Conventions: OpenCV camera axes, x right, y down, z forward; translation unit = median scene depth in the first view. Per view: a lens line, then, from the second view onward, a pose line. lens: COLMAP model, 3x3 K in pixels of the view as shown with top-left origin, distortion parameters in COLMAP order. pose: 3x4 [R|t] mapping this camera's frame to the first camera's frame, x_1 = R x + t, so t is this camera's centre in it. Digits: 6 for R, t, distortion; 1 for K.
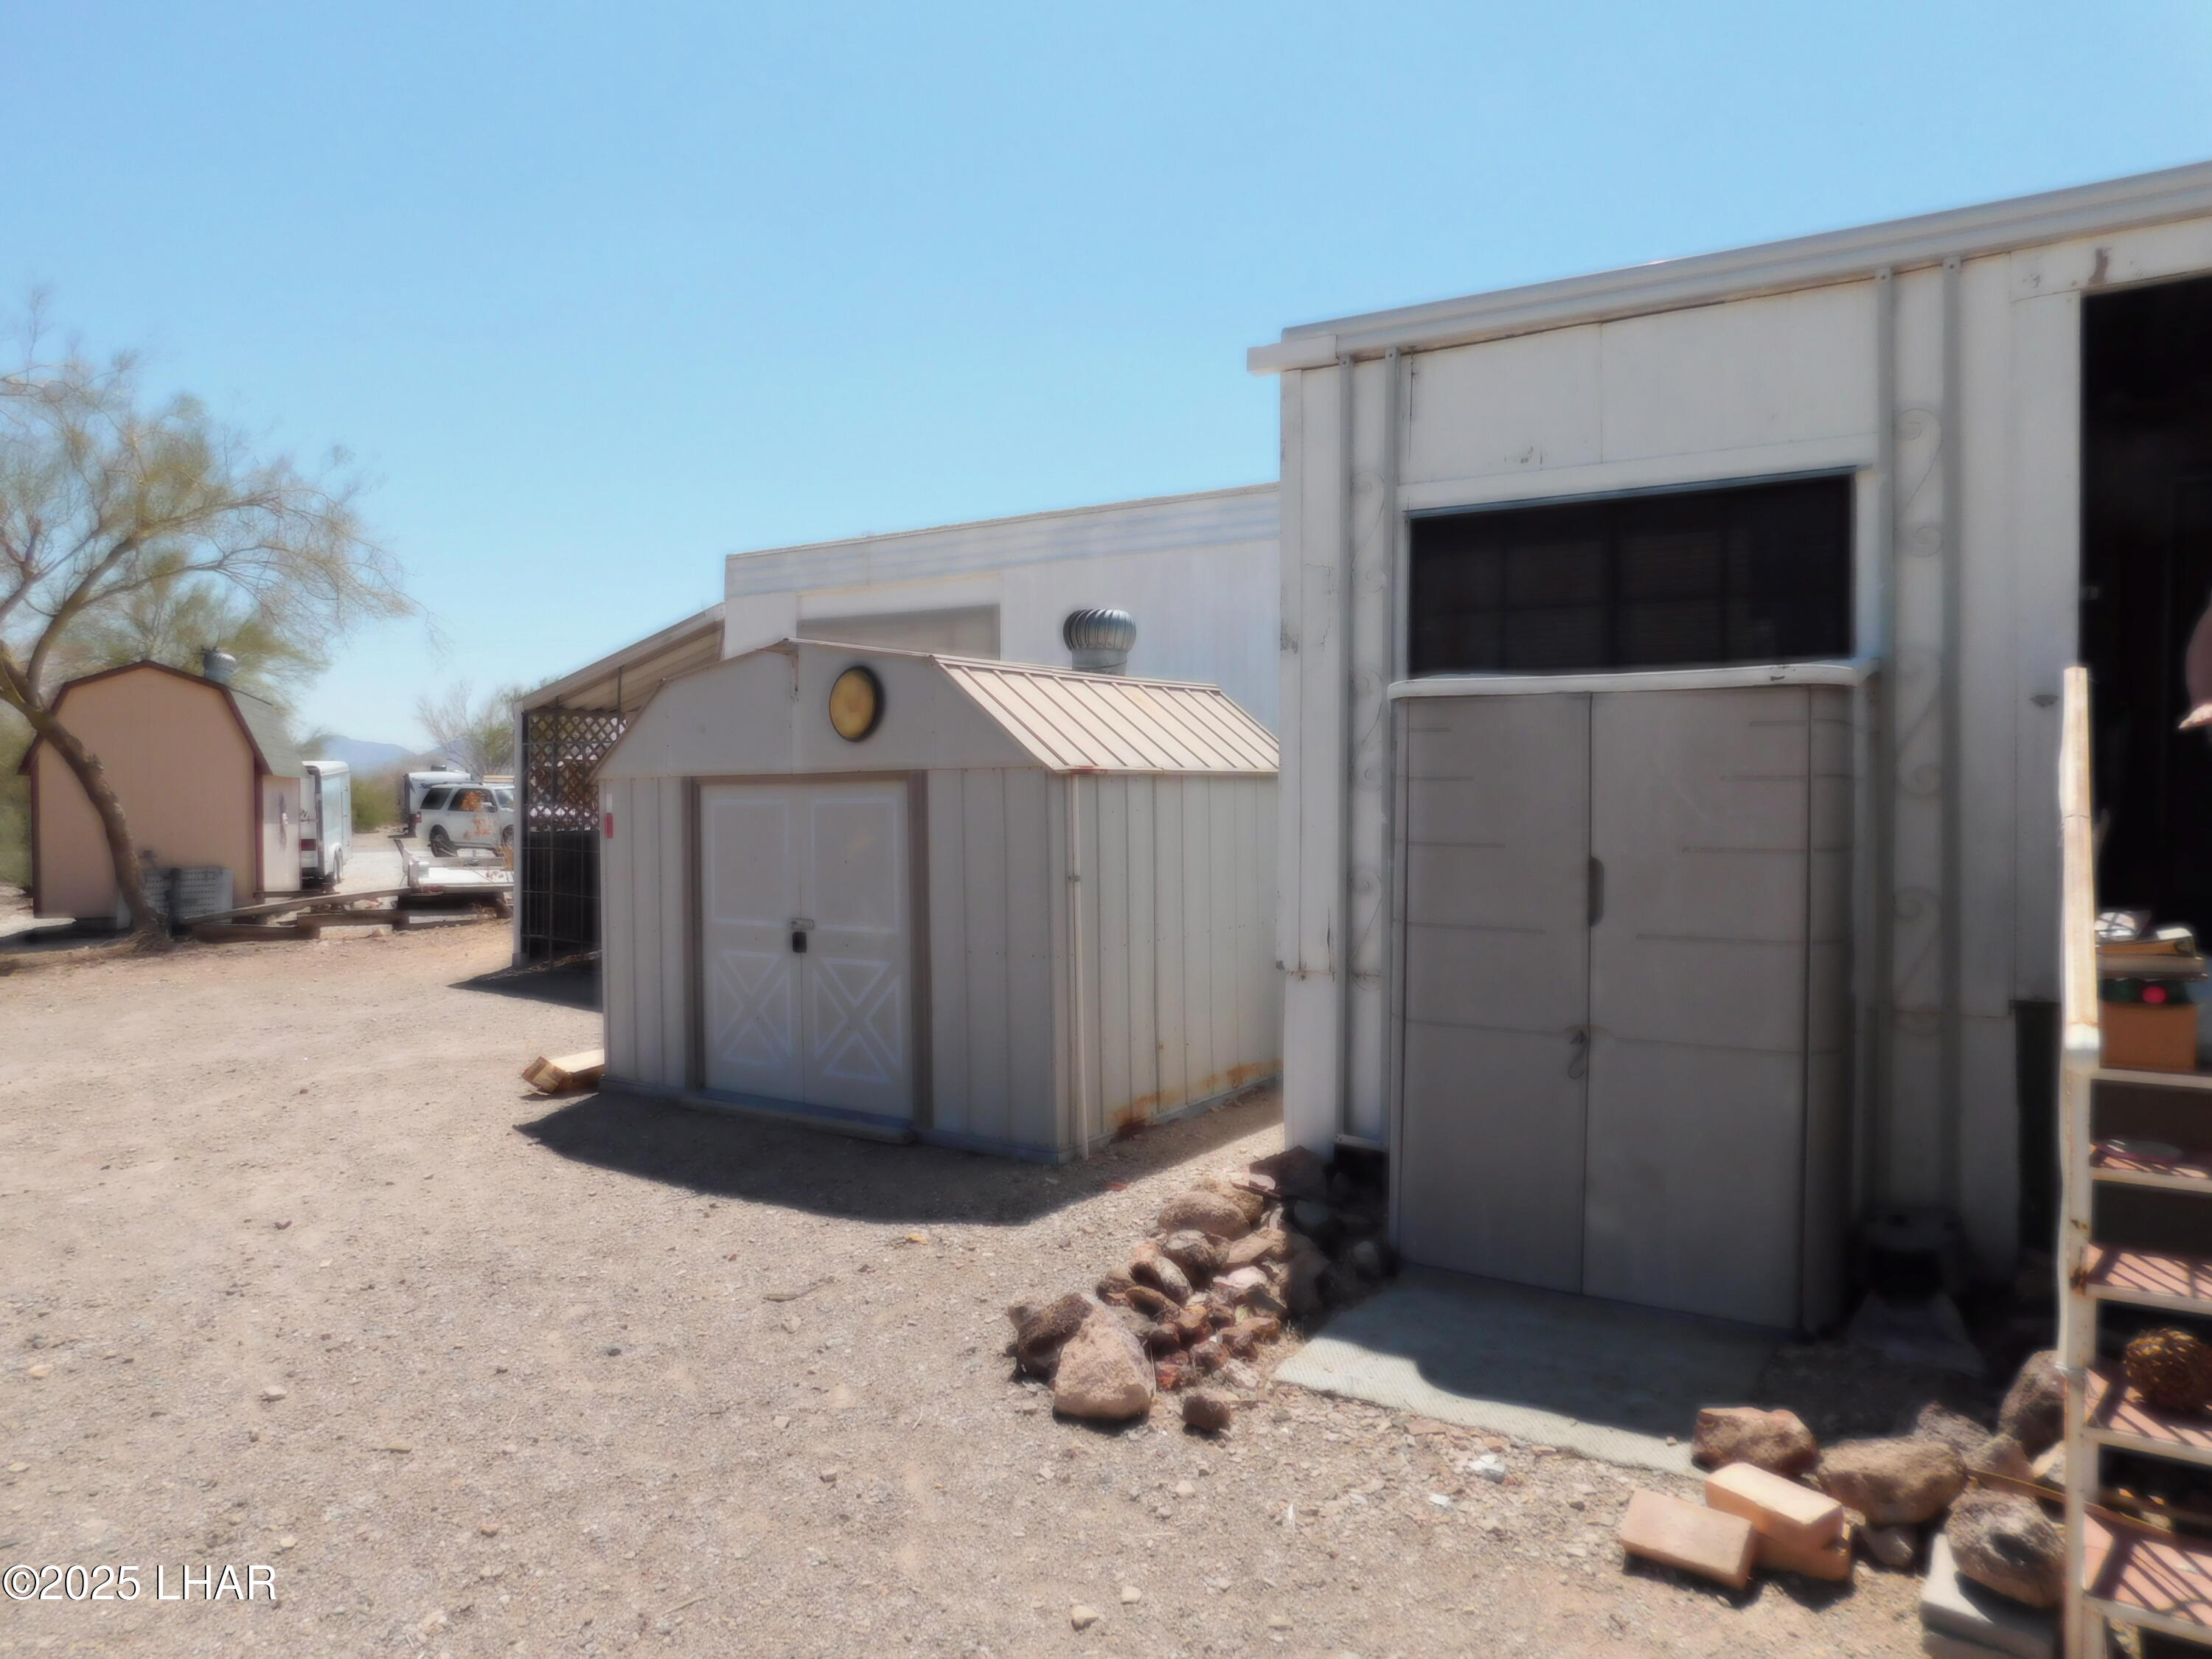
lens RADIAL K [[1465.4, 0, 1116.1], [0, 1465.4, 816.2], [0, 0, 1]] dist [-0.074472, 0.061813]
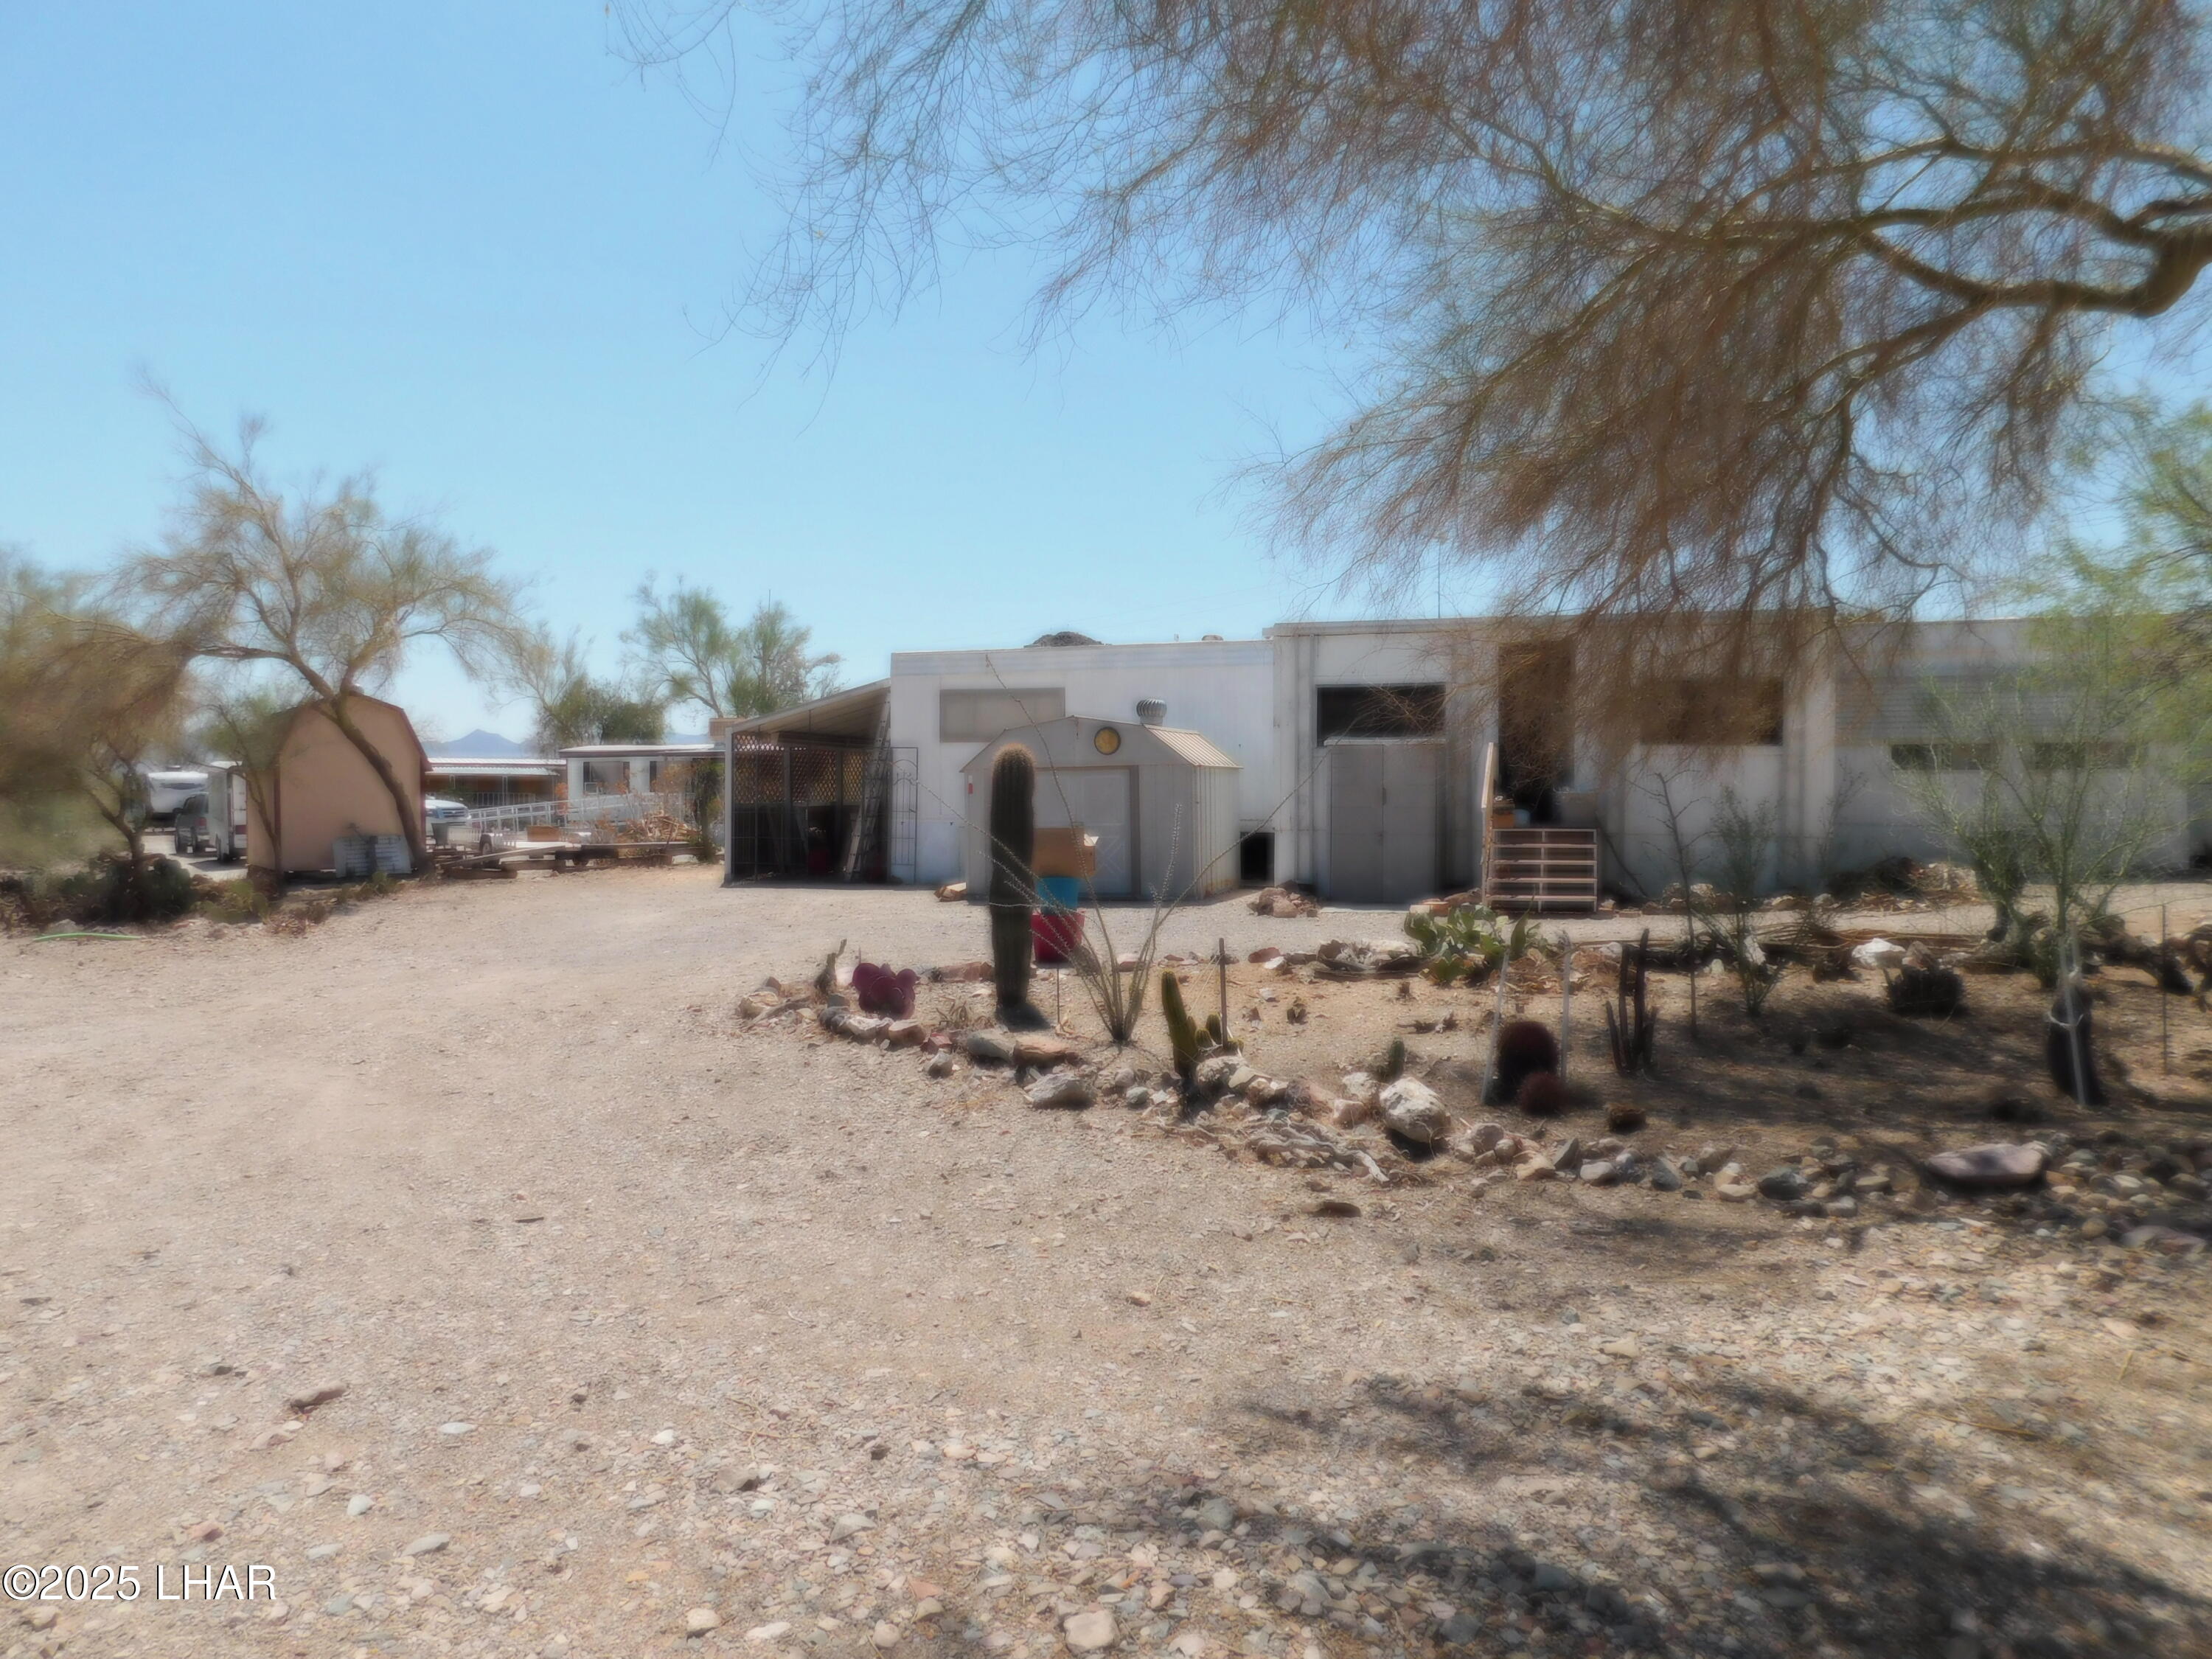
lens RADIAL K [[1465.4, 0, 1116.1], [0, 1465.4, 816.2], [0, 0, 1]] dist [-0.074472, 0.061813]
pose [[0.956727, -0.008723, 0.290857, -1.007238], [0.009491, 0.999954, -0.001230, 0.071019], [-0.290833, 0.003937, 0.956766, -1.701468]]
